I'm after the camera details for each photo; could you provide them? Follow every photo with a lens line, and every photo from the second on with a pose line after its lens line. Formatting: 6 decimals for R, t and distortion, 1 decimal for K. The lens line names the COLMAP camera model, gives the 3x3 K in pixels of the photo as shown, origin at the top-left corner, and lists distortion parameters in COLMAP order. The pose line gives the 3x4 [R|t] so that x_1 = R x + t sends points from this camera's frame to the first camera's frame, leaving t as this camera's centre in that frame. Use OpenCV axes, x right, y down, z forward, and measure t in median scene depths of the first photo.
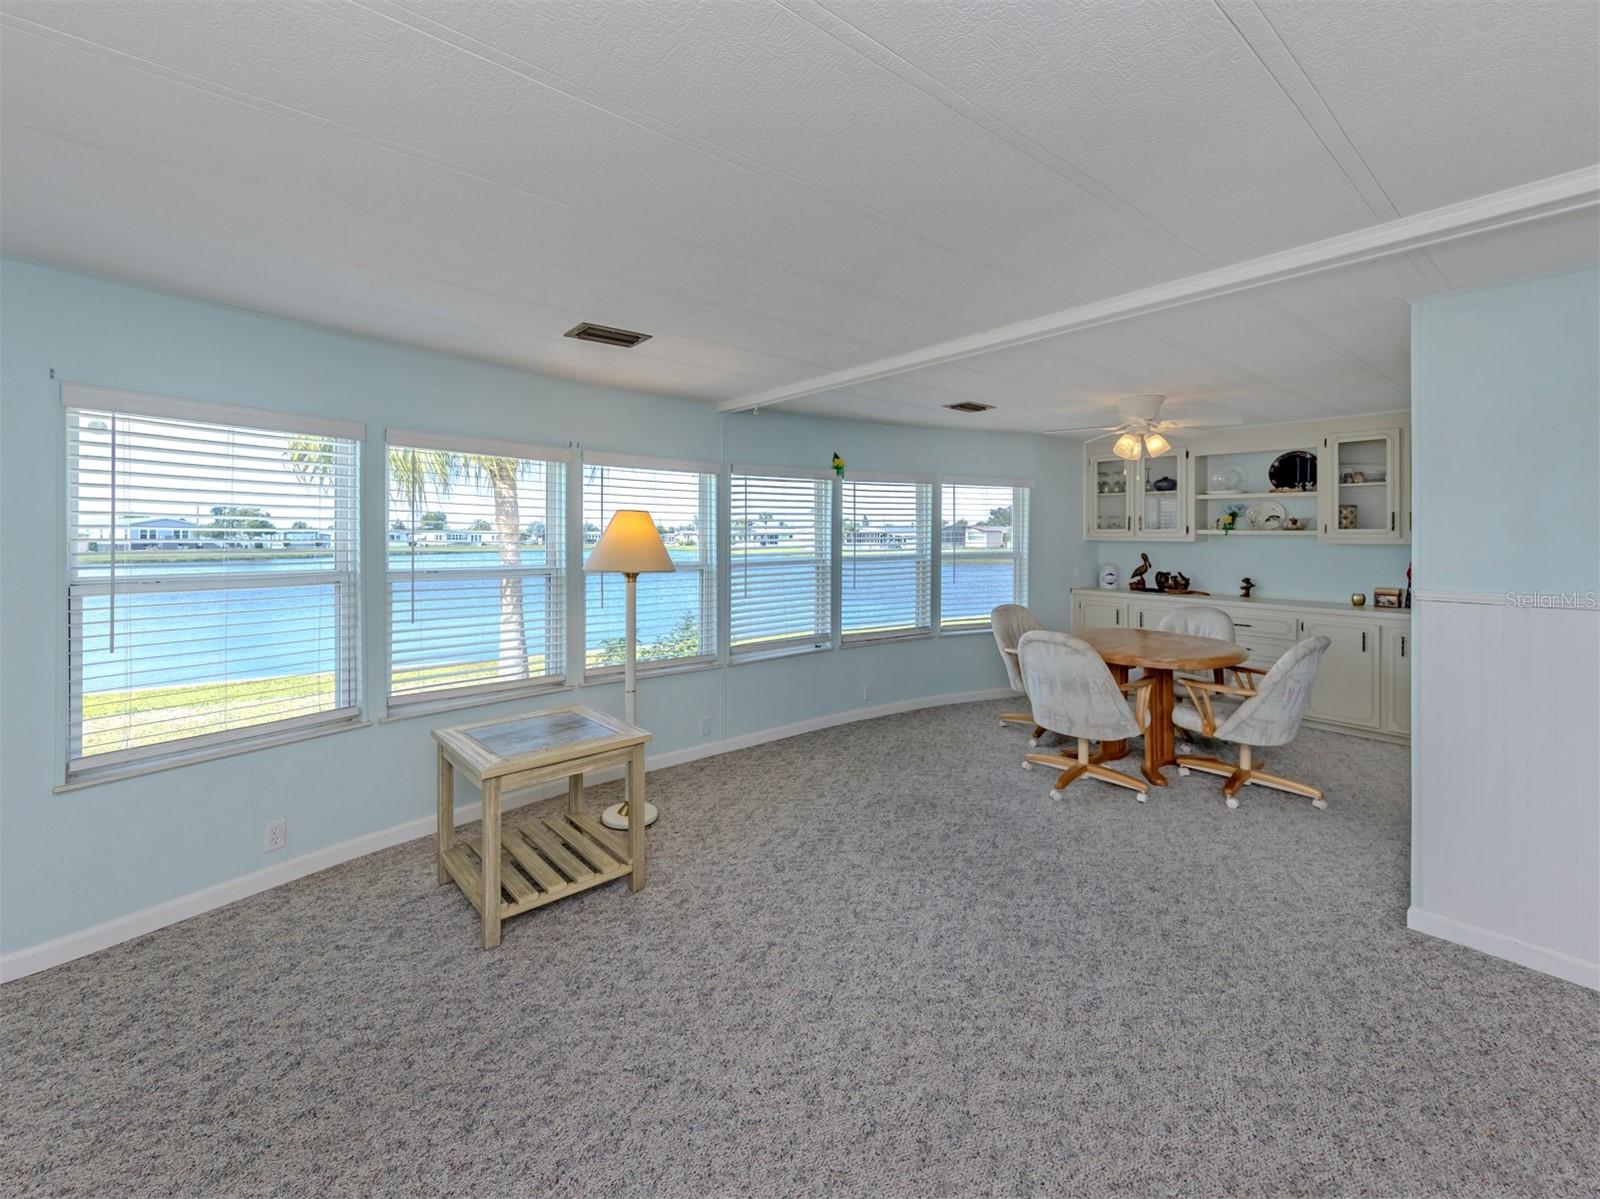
lens RADIAL K [[698.0, 0, 767.5], [0, 698.0, 536.6], [0, 0, 1]] dist [0.010427, -0.000980]
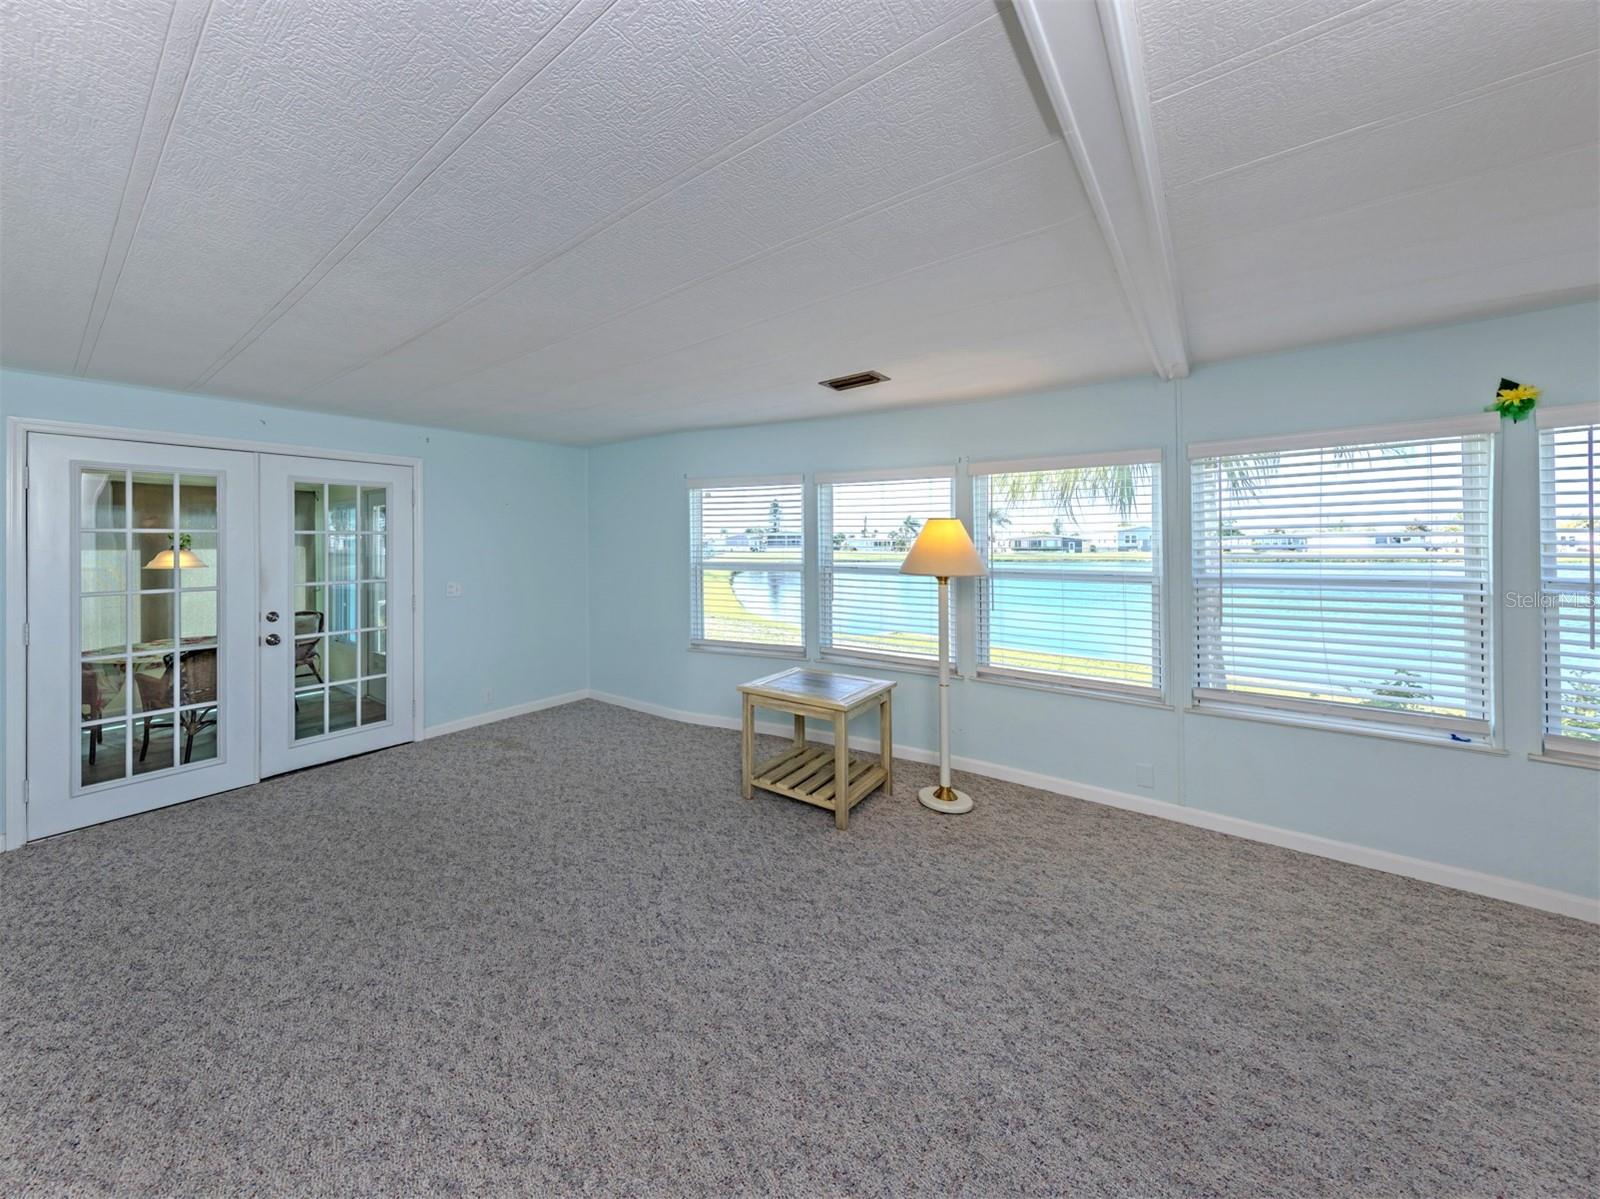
lens RADIAL K [[698.0, 0, 767.5], [0, 698.0, 536.6], [0, 0, 1]] dist [0.010427, -0.000980]
pose [[0.126267, -0.009519, -0.991951, 0.849232], [0.005798, 0.999944, -0.008857, -0.000758], [0.991979, -0.004633, 0.126316, 0.593207]]
